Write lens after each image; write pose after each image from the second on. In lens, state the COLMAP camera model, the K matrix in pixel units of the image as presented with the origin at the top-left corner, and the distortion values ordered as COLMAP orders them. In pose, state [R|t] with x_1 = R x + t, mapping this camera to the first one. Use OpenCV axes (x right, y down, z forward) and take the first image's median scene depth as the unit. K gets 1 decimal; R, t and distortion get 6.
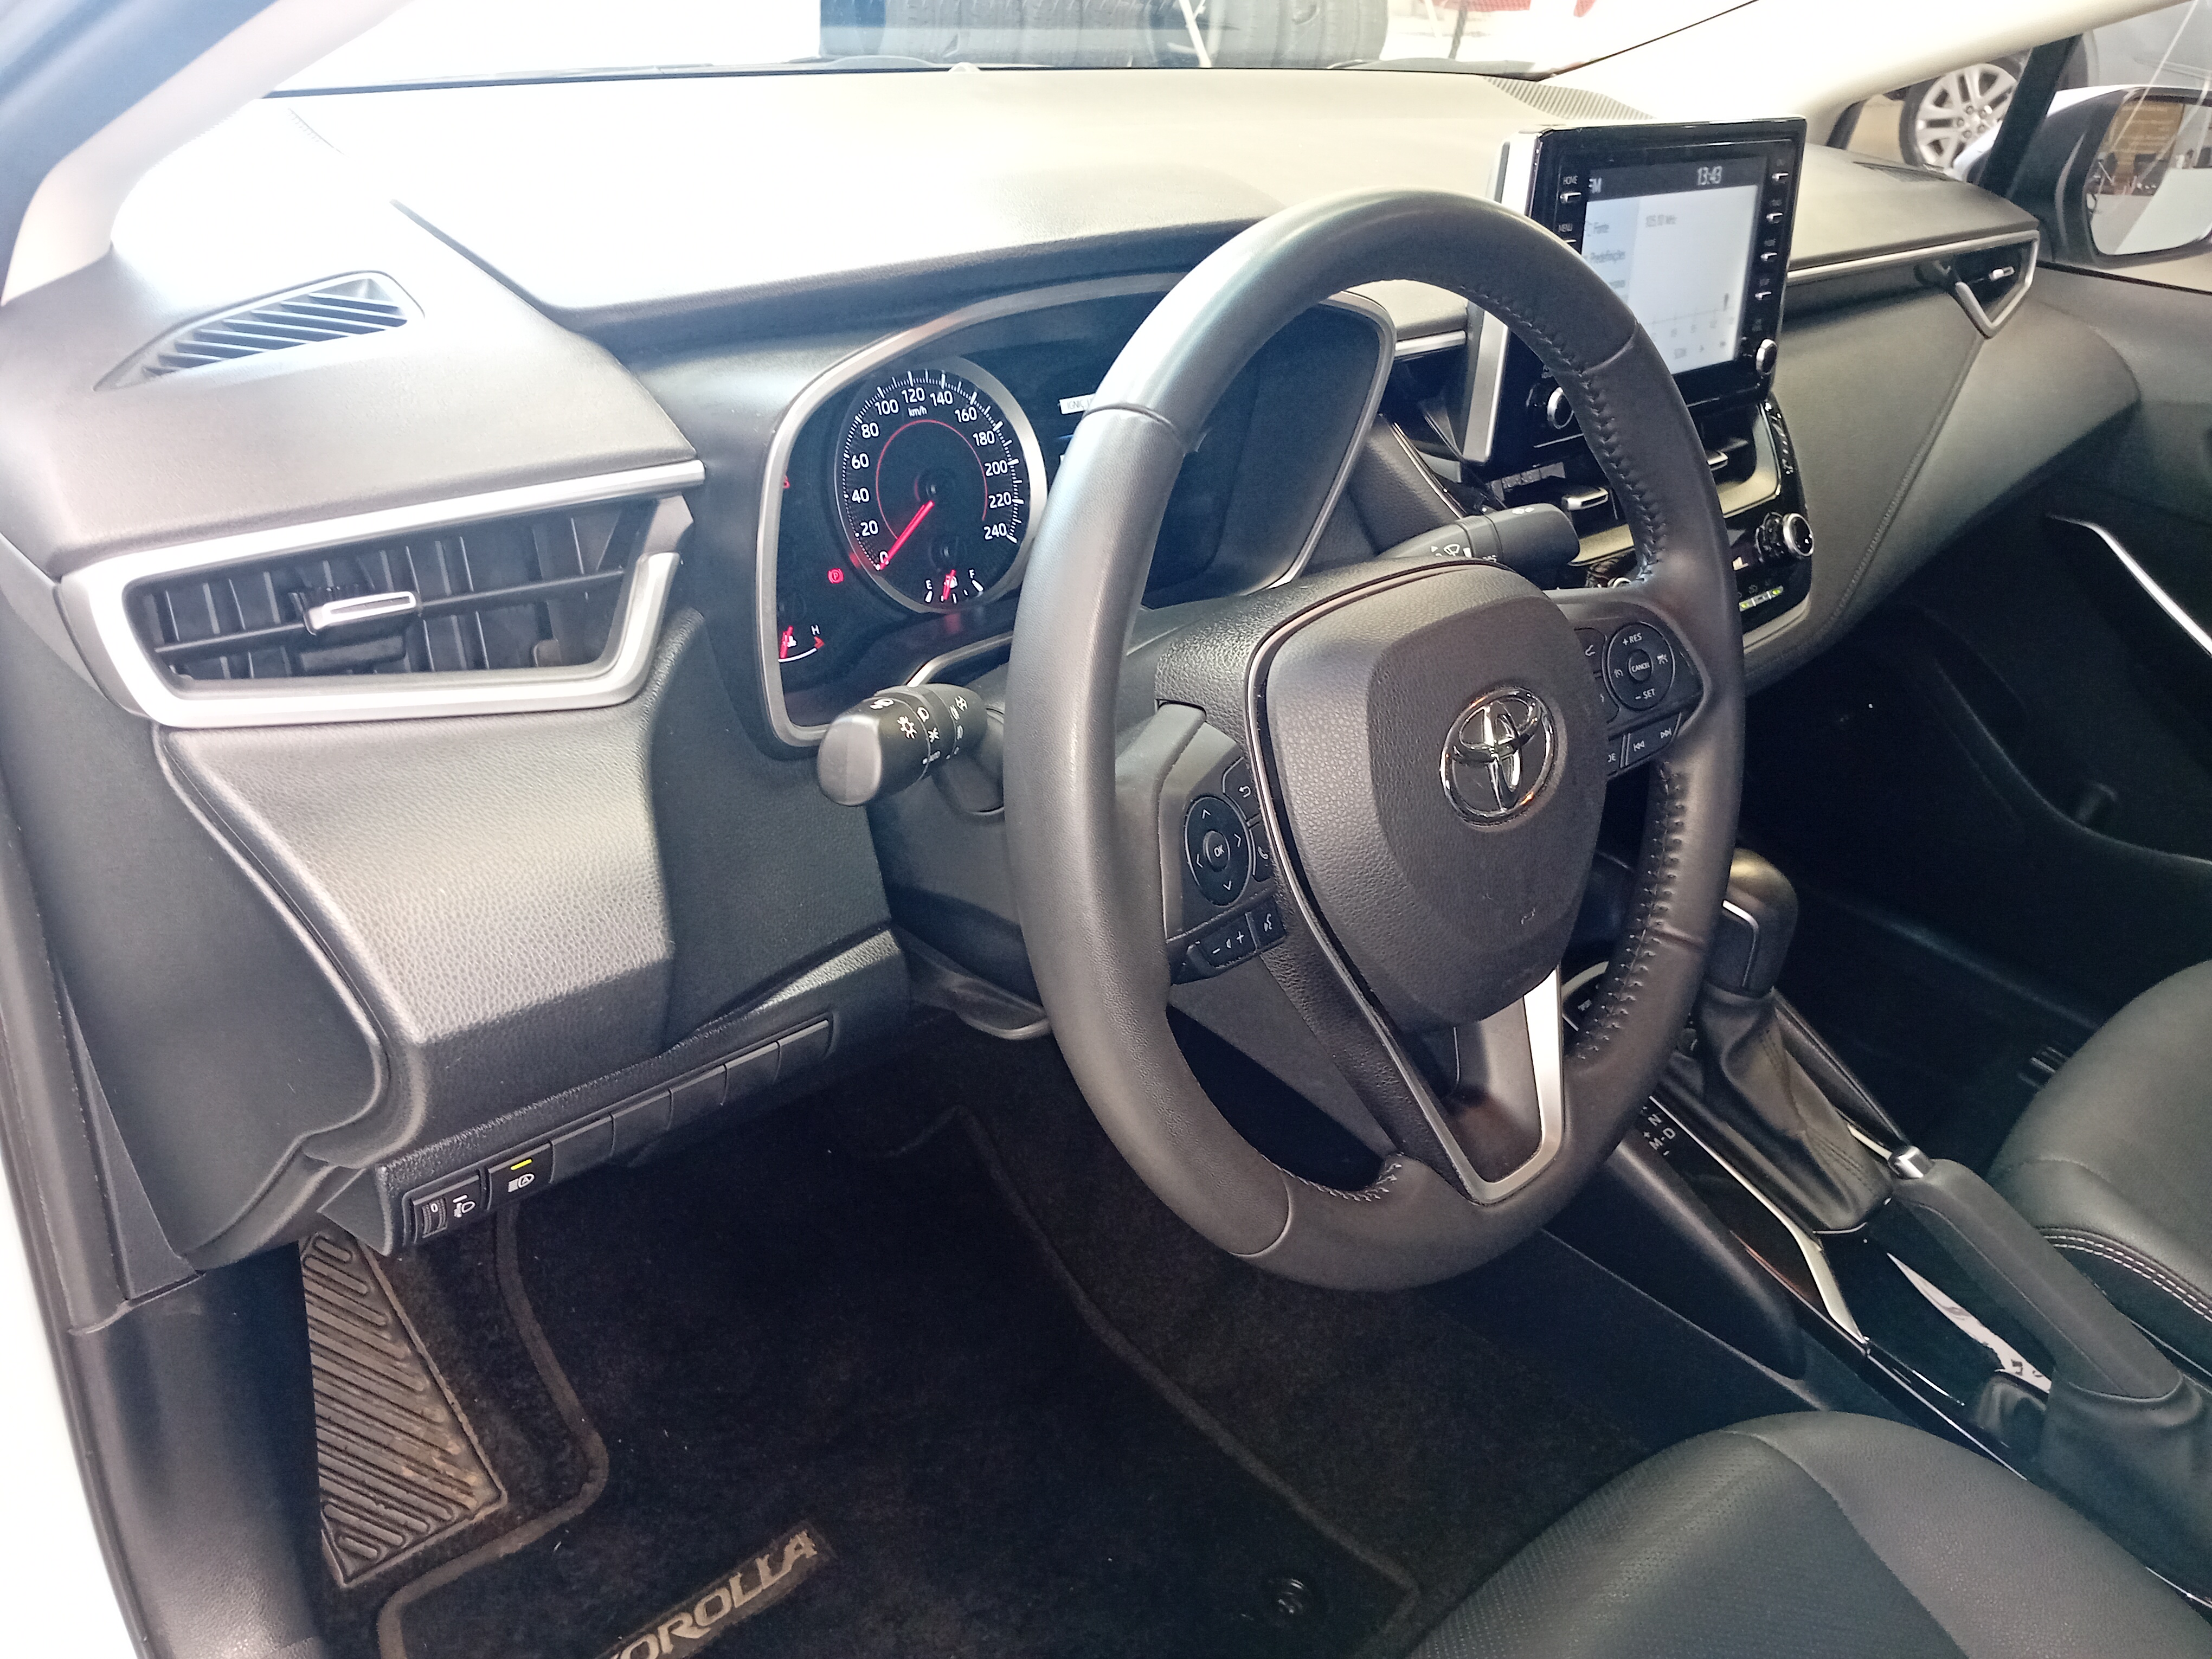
lens RADIAL K [[1699.4, 0, 1114.0], [0, 1699.4, 854.7], [0, 0, 1]] dist [0.024580, -0.068417]
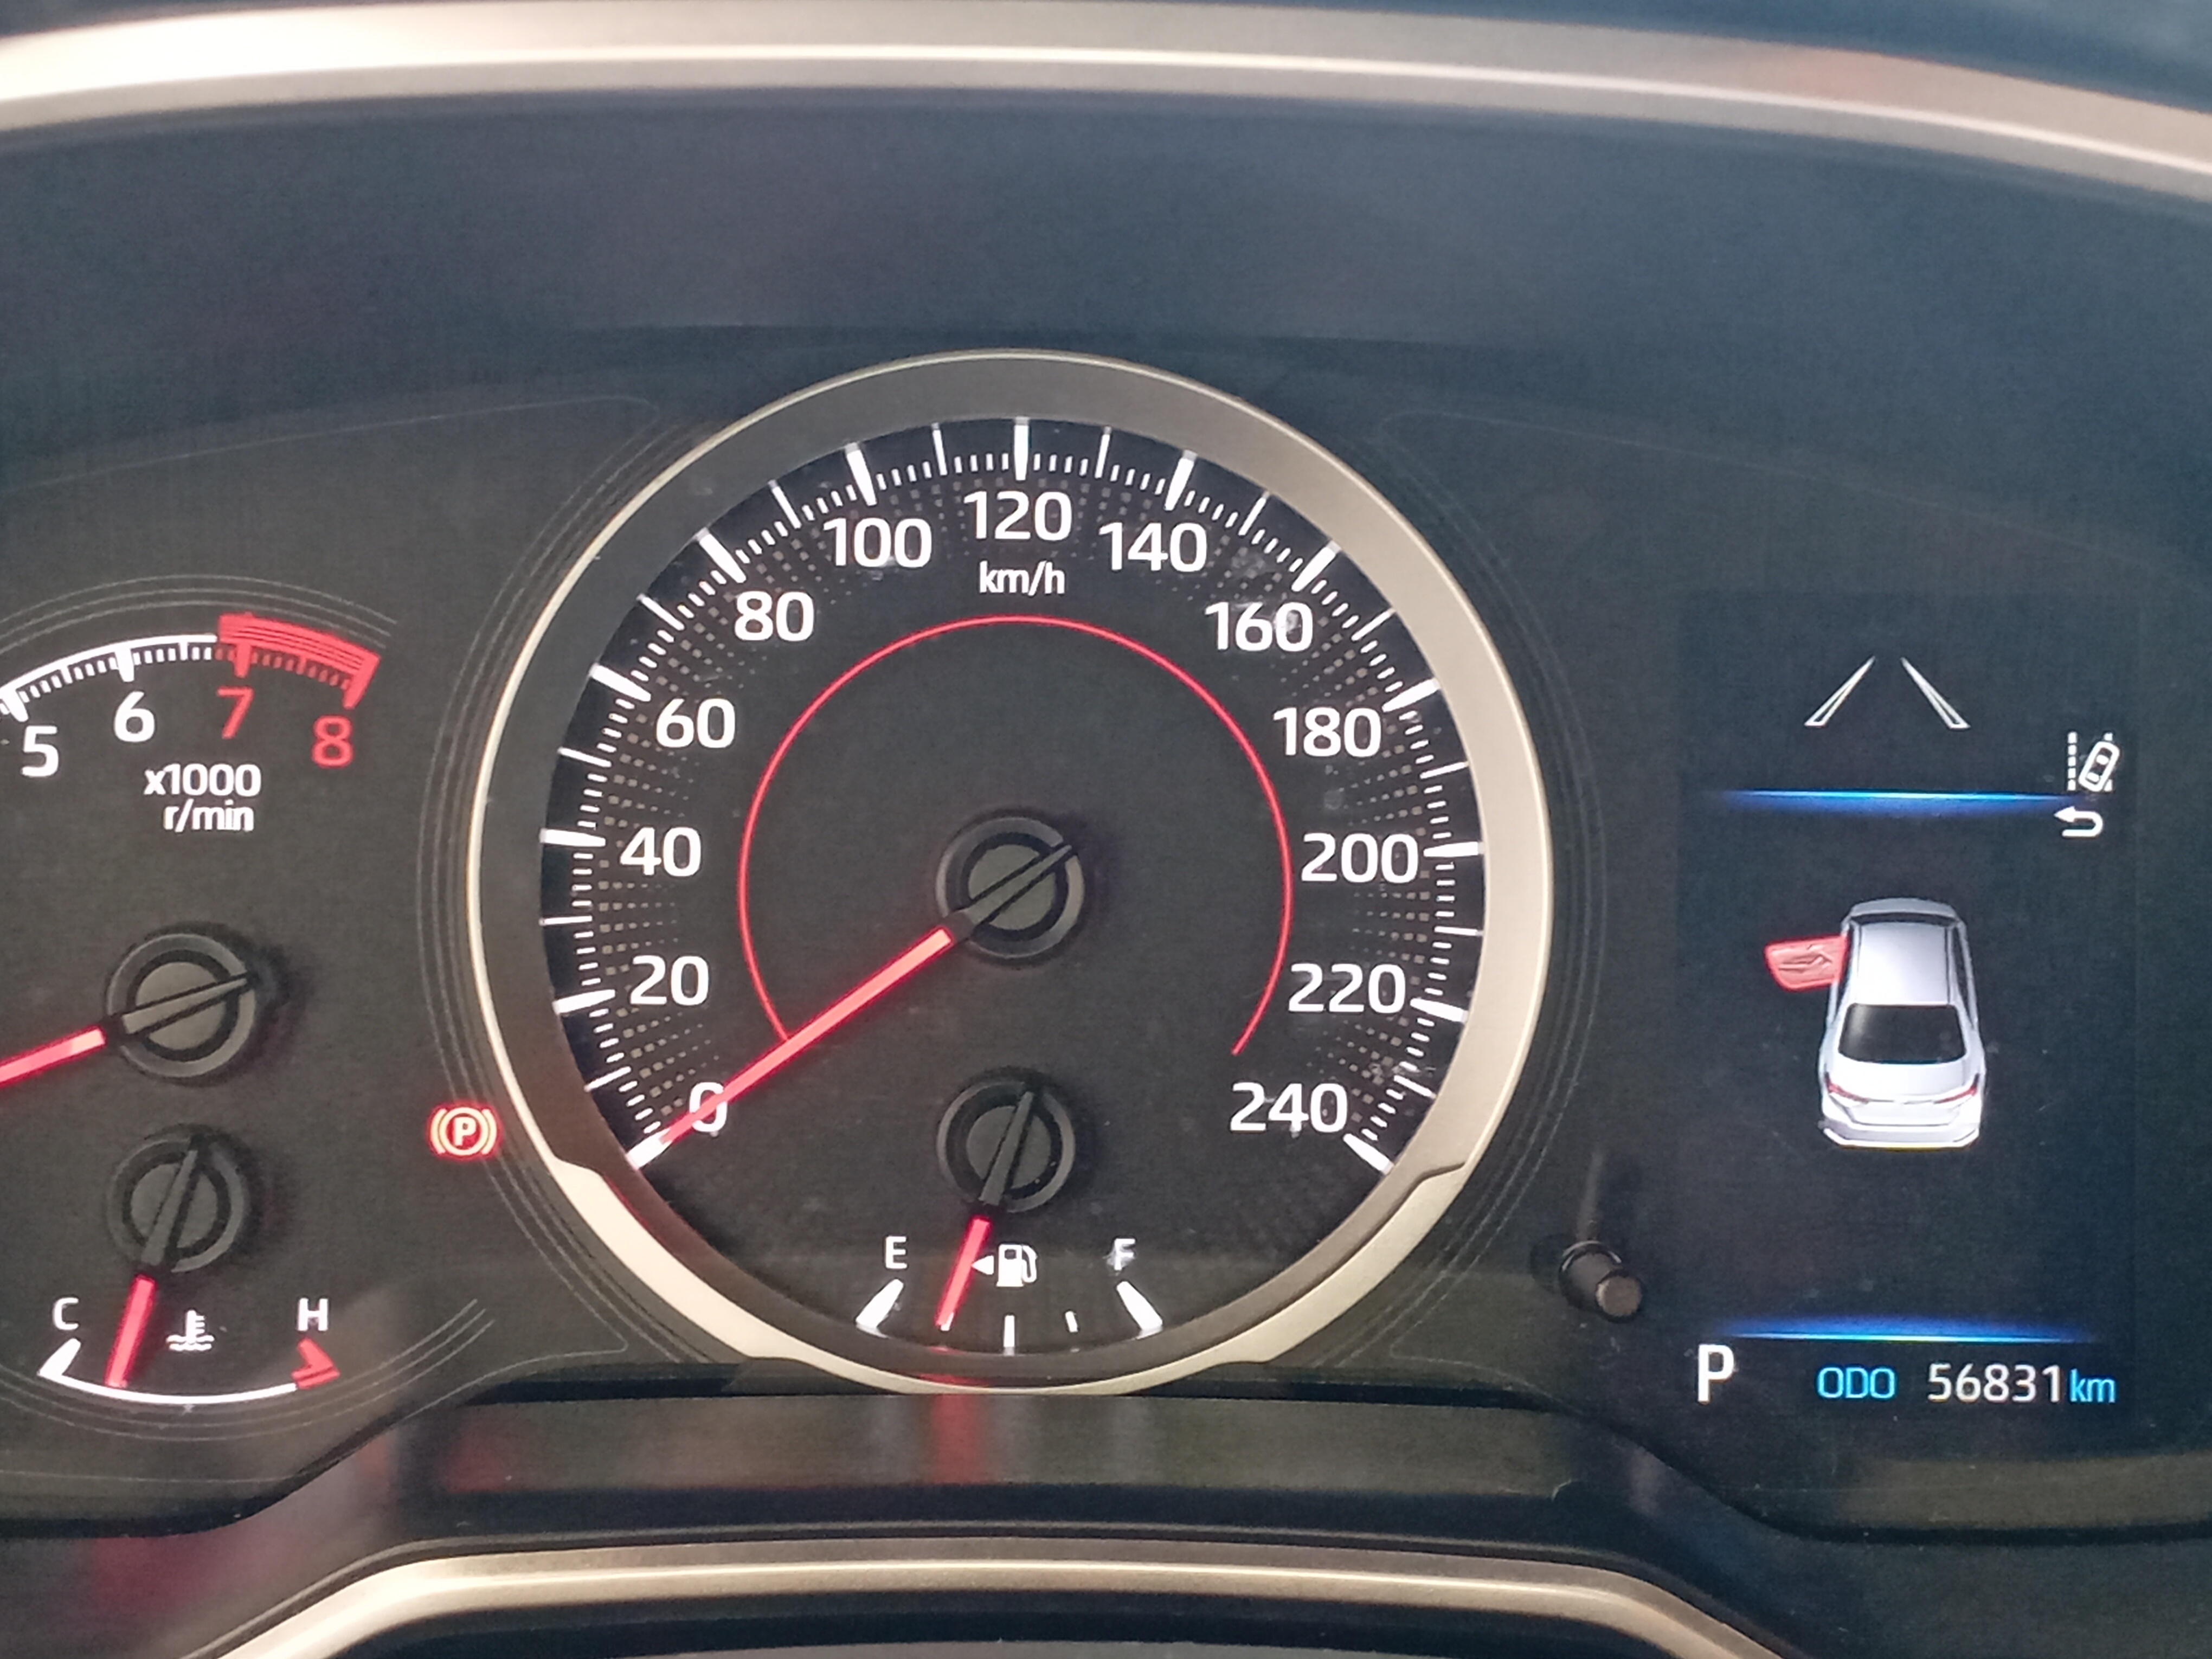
lens RADIAL K [[1699.4, 0, 1119.6], [0, 1699.4, 834.4], [0, 0, 1]] dist [0.024580, -0.068417]
pose [[0.716724, 0.183505, -0.672780, 0.070209], [-0.308955, 0.948465, -0.070435, -0.211129], [0.625183, 0.258341, 0.736482, 0.832036]]
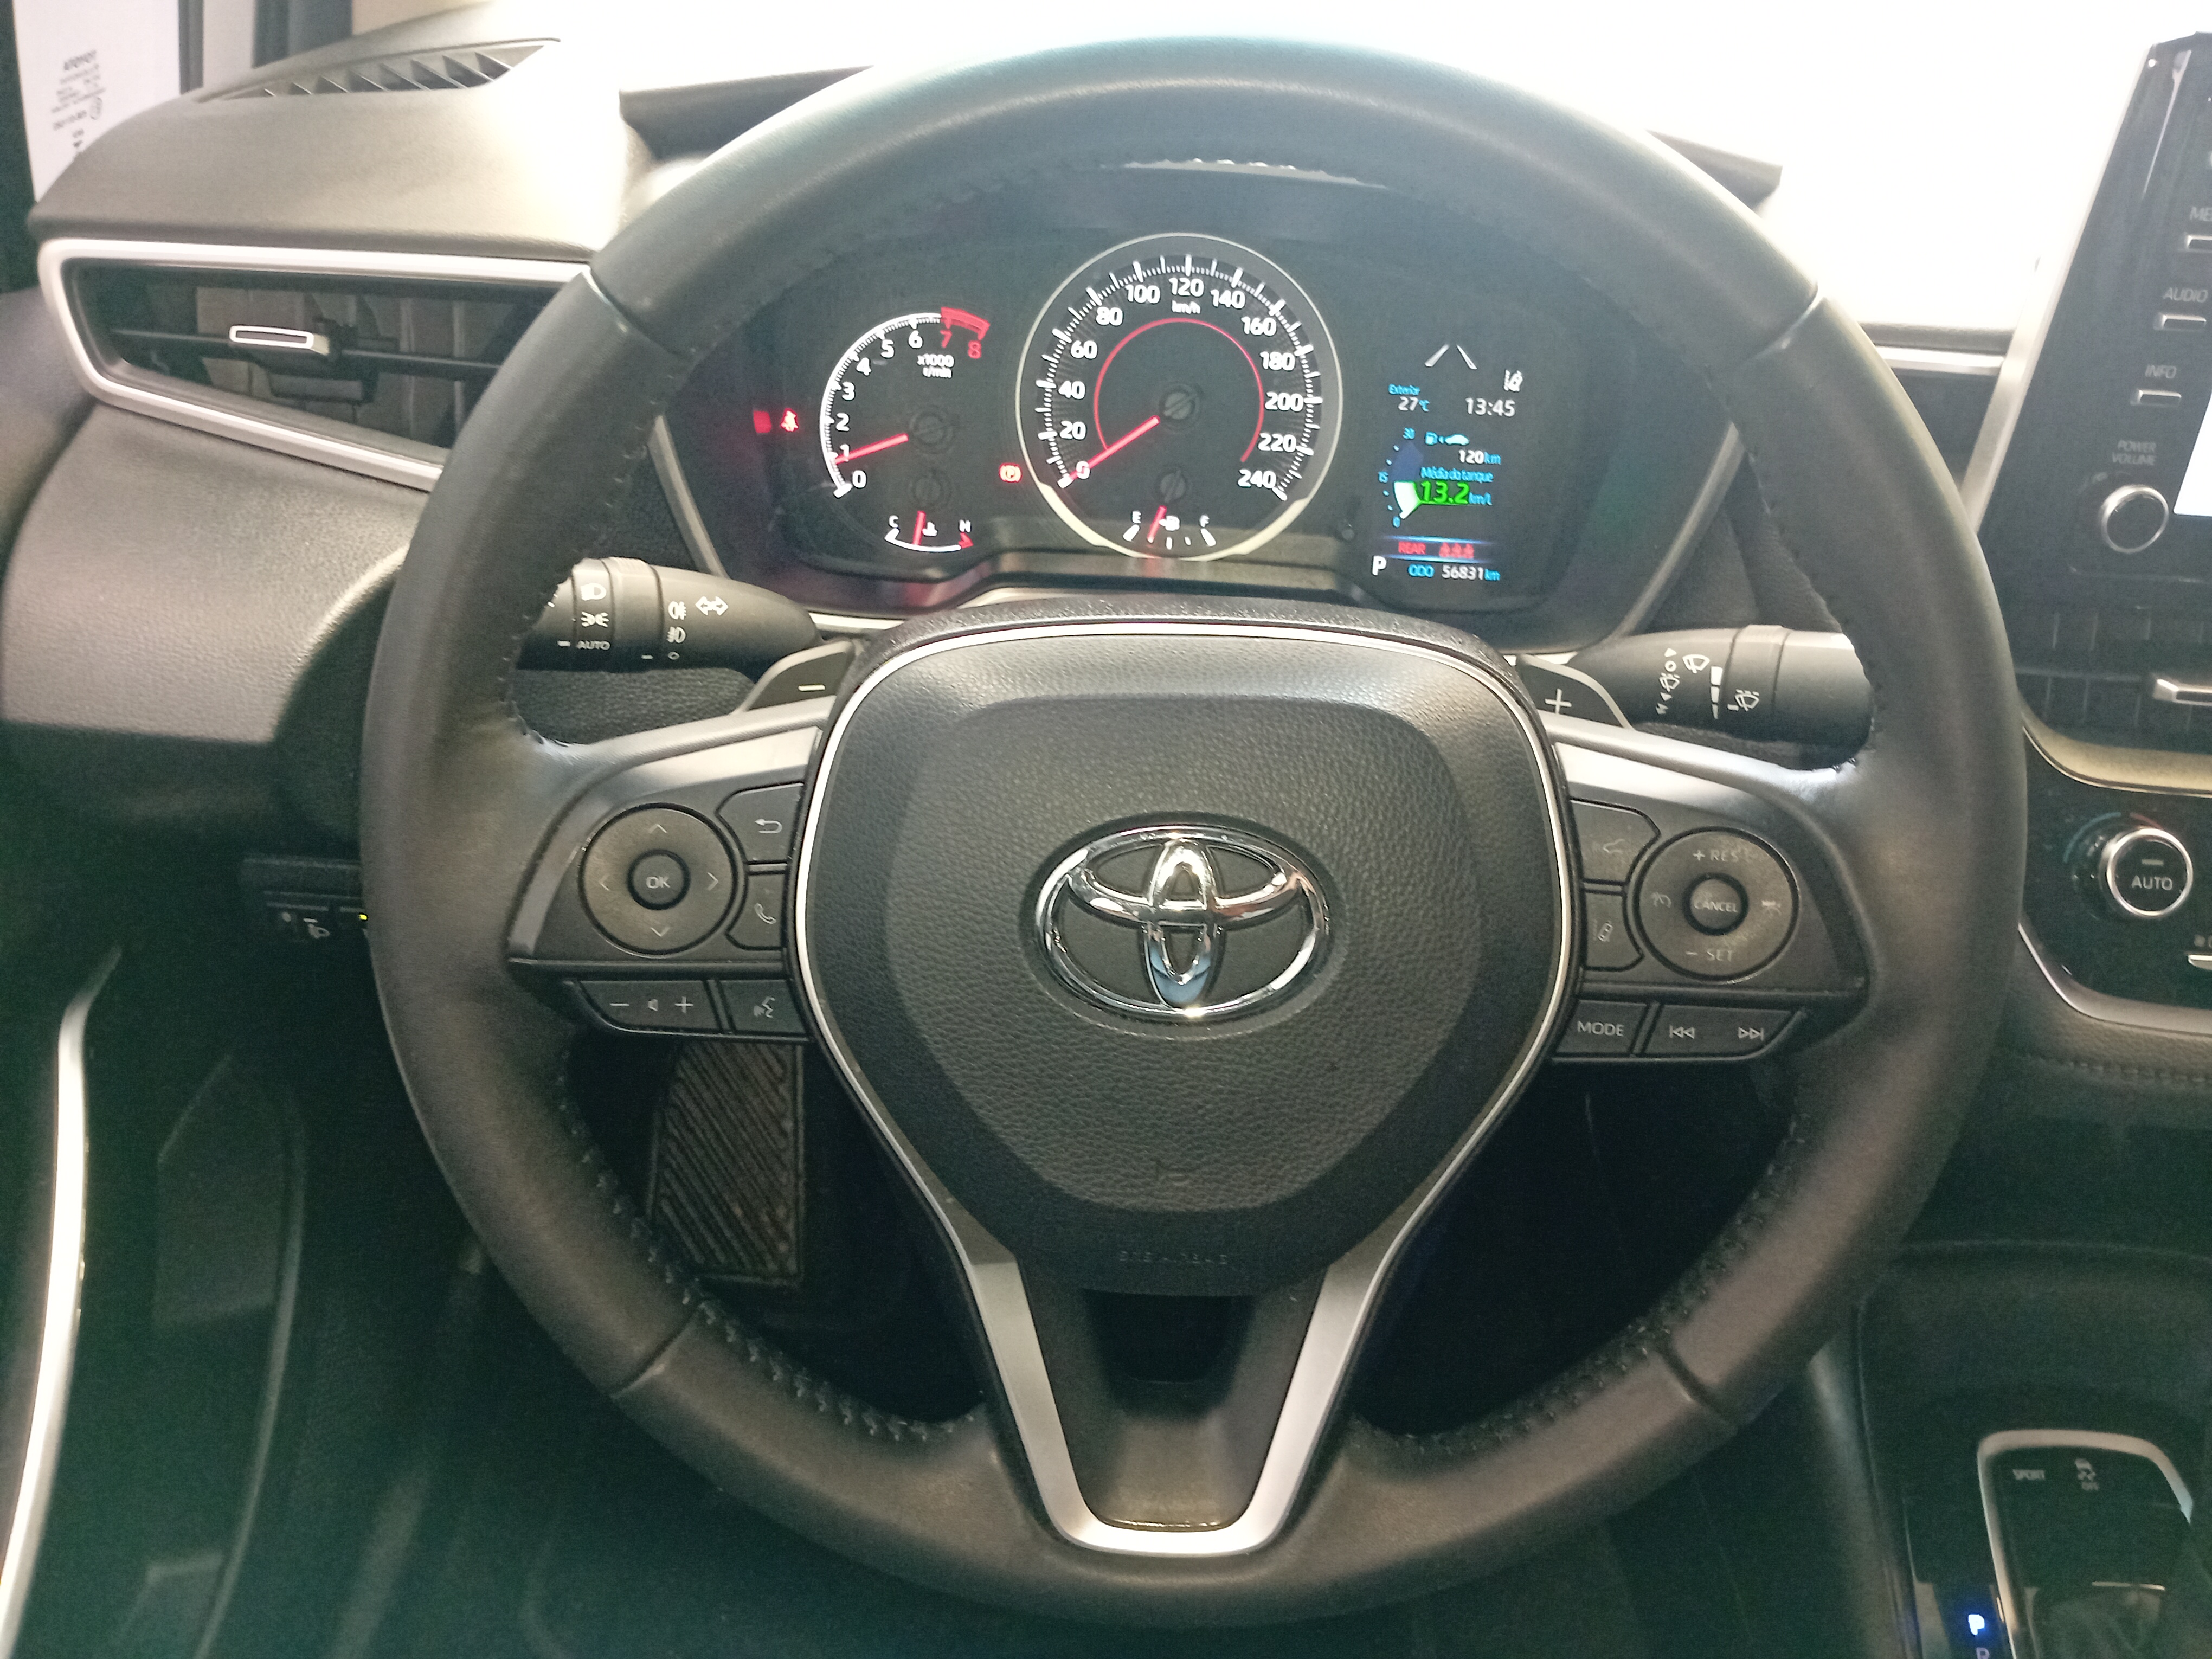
lens RADIAL K [[1699.4, 0, 1094.0], [0, 1699.4, 852.5], [0, 0, 1]] dist [0.024580, -0.068417]
pose [[0.696195, 0.371664, -0.614149, 0.447872], [-0.352874, 0.922220, 0.158084, -0.133230], [0.625134, 0.106660, 0.773195, 0.371912]]
